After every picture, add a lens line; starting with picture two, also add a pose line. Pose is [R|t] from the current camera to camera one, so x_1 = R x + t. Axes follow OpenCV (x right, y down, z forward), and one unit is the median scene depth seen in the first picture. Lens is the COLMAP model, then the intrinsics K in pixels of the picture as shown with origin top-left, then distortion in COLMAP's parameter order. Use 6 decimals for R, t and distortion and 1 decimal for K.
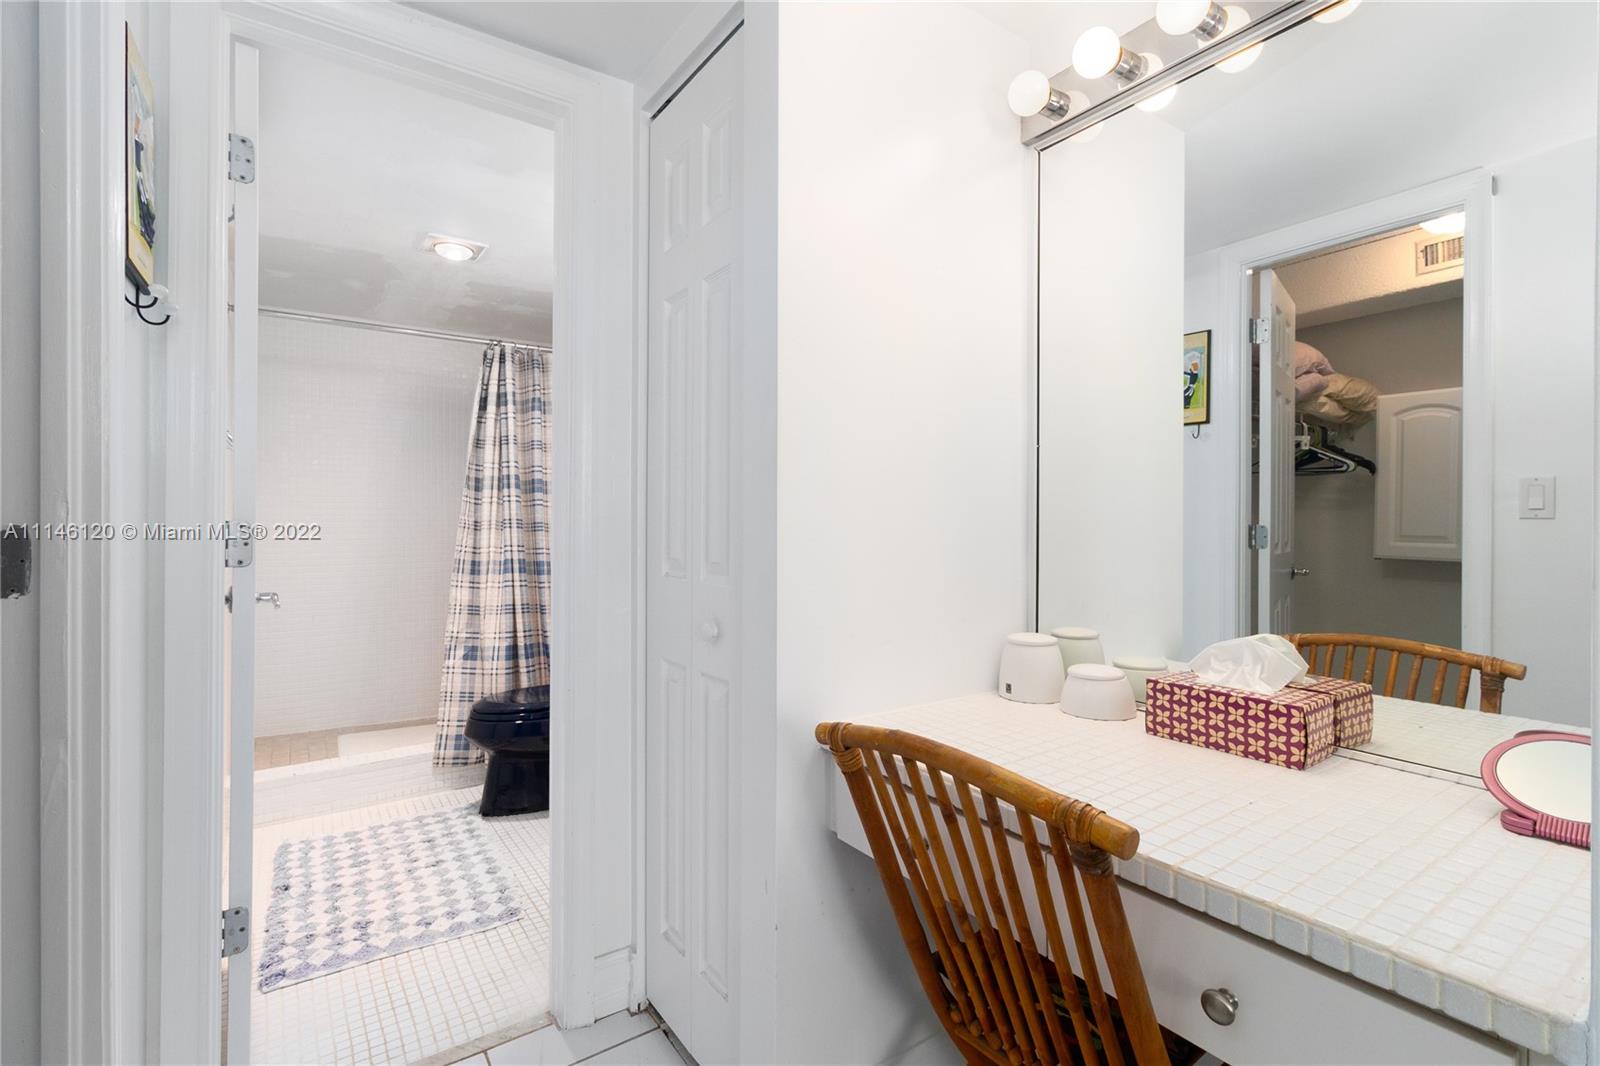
lens RADIAL K [[738.5, 0, 797.9], [0, 738.5, 533.1], [0, 0, 1]] dist [0.002426, 0.000551]
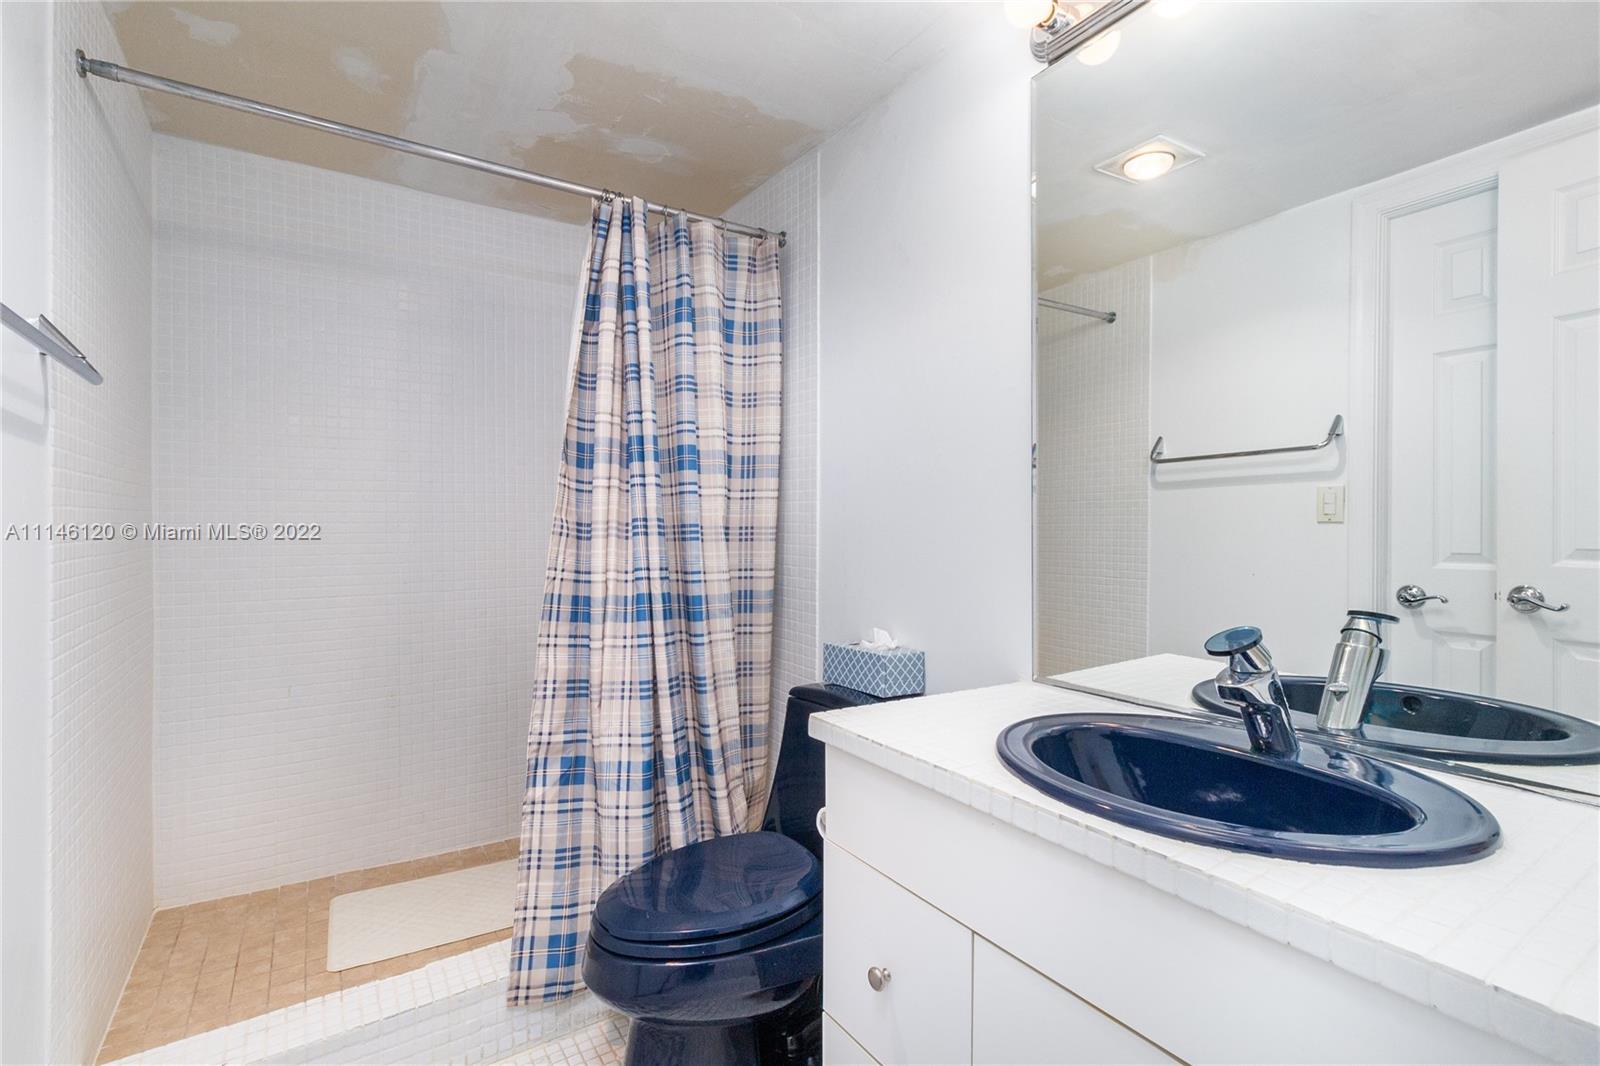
lens RADIAL K [[738.5, 0, 802.2], [0, 738.5, 525.6], [0, 0, 1]] dist [0.002426, 0.000551]
pose [[0.999801, -0.002612, -0.019796, -0.265174], [0.002516, 0.999985, -0.004873, -0.010973], [0.019809, 0.004822, 0.999792, 0.467720]]
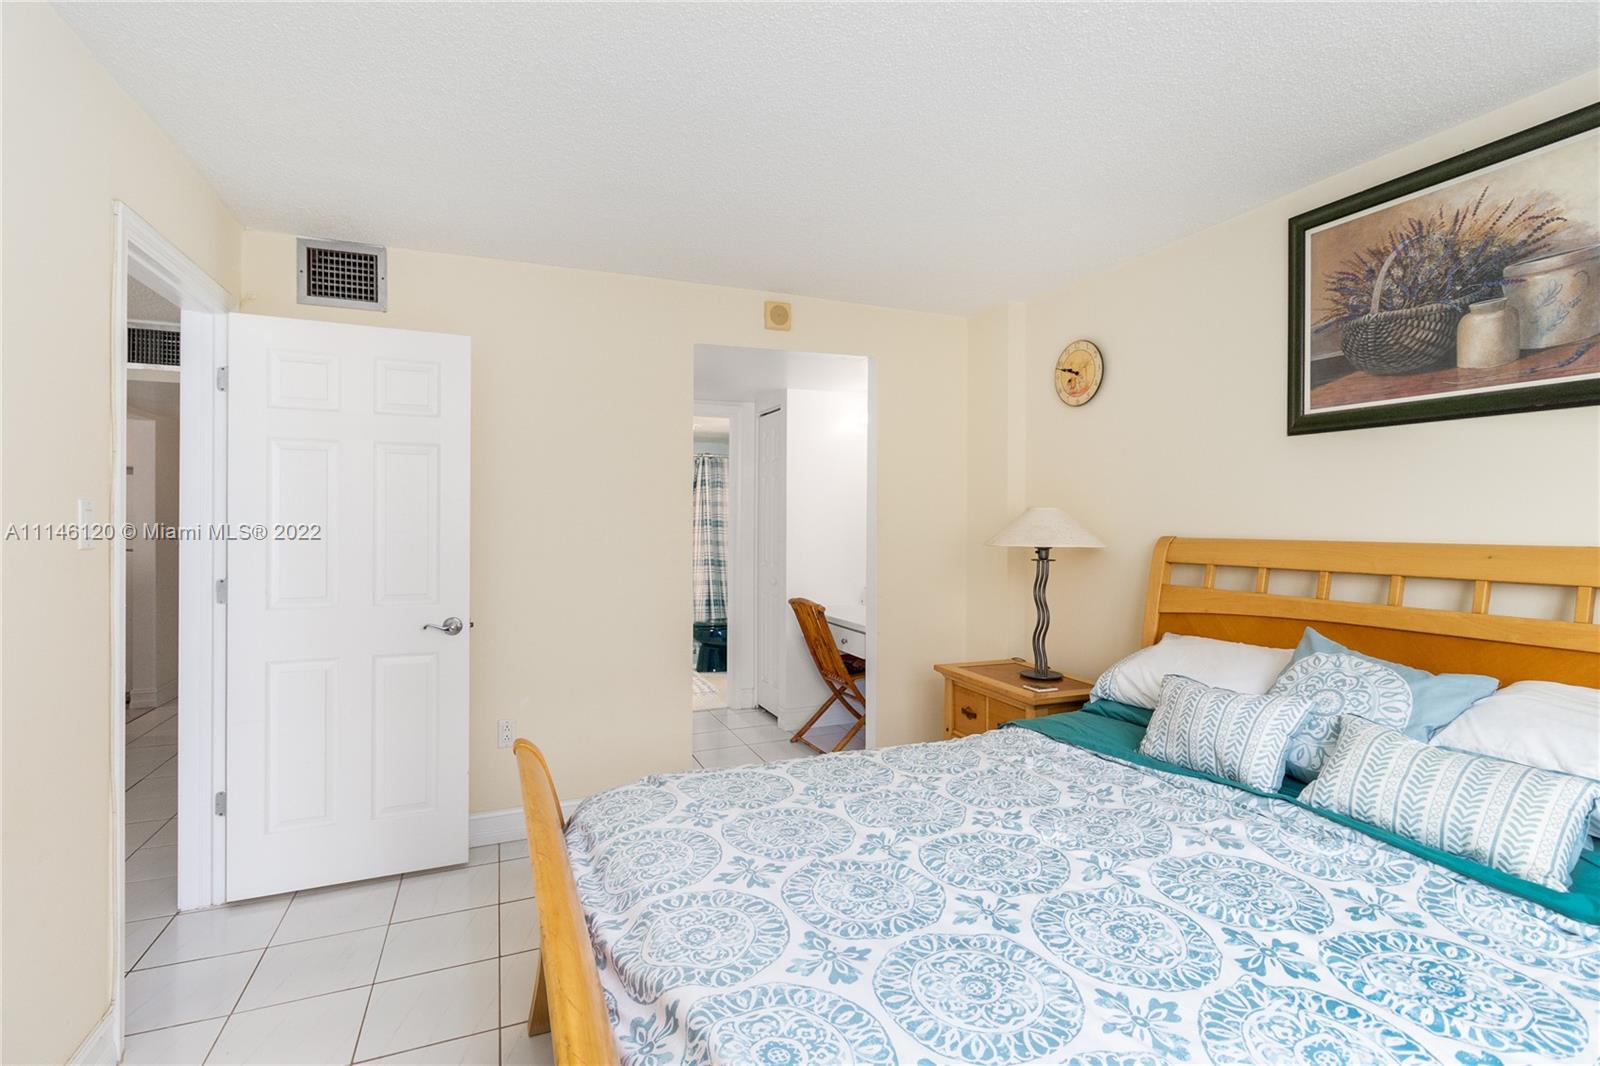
lens RADIAL K [[738.5, 0, 794.6], [0, 738.5, 529.0], [0, 0, 1]] dist [0.002426, 0.000551]
pose [[0.977776, 0.003168, -0.209626, 0.294924], [-0.002032, 0.999982, 0.005634, -0.062431], [0.209640, -0.005083, 0.977765, -1.004232]]
